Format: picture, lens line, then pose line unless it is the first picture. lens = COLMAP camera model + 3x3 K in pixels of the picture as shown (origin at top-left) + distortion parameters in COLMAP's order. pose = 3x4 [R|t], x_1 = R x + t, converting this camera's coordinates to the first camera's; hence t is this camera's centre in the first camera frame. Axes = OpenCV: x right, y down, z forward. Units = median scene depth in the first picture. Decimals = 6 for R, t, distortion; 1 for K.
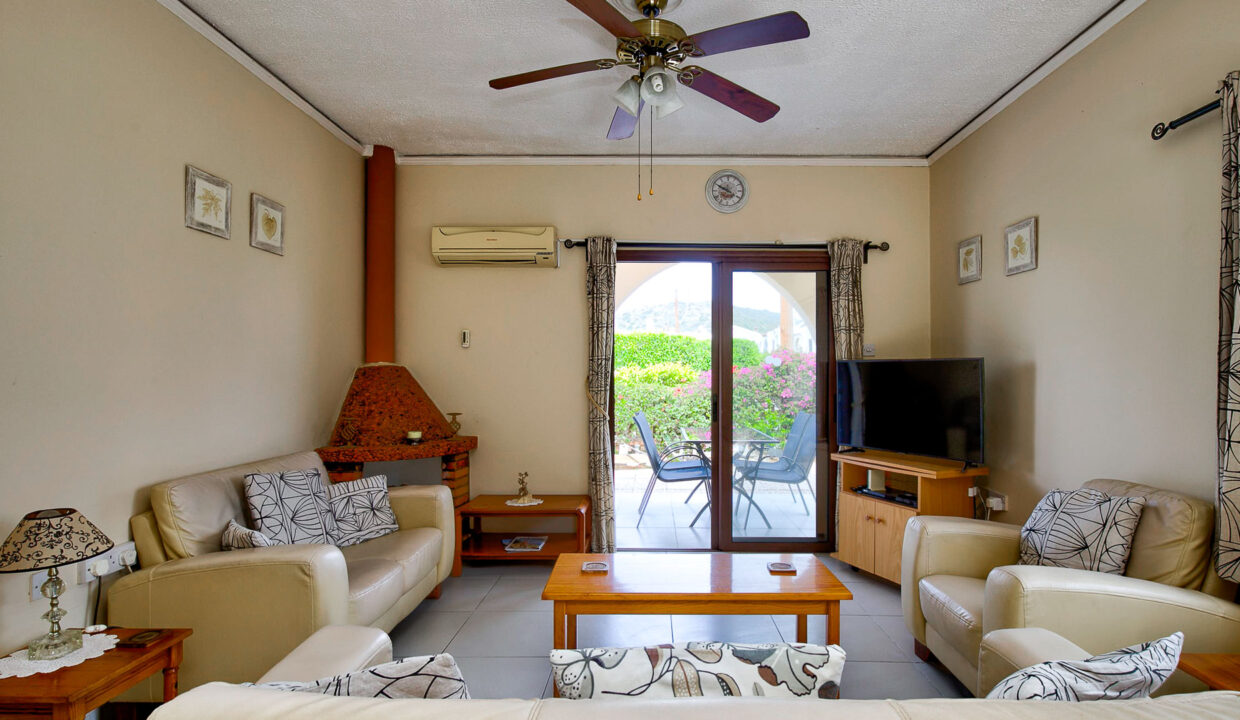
lens RADIAL K [[606.2, 0, 641.8], [0, 606.2, 370.9], [0, 0, 1]] dist [-0.003577, 0.000041]
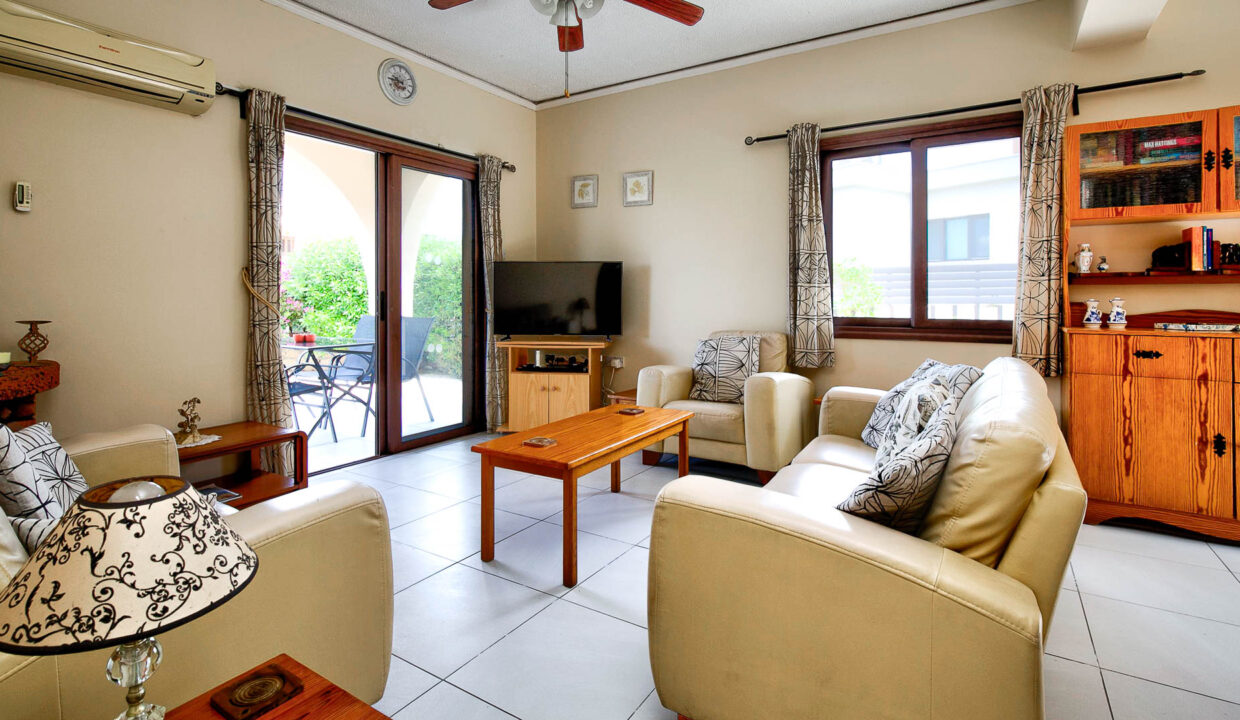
lens RADIAL K [[589.9, 0, 624.6], [0, 589.9, 293.4], [0, 0, 1]] dist [0.001821, 0.000151]
pose [[0.525171, -0.001401, 0.850996, -0.523423], [-0.003872, 0.999984, 0.004035, 0.040404], [-0.850988, -0.005414, 0.525157, 0.213458]]
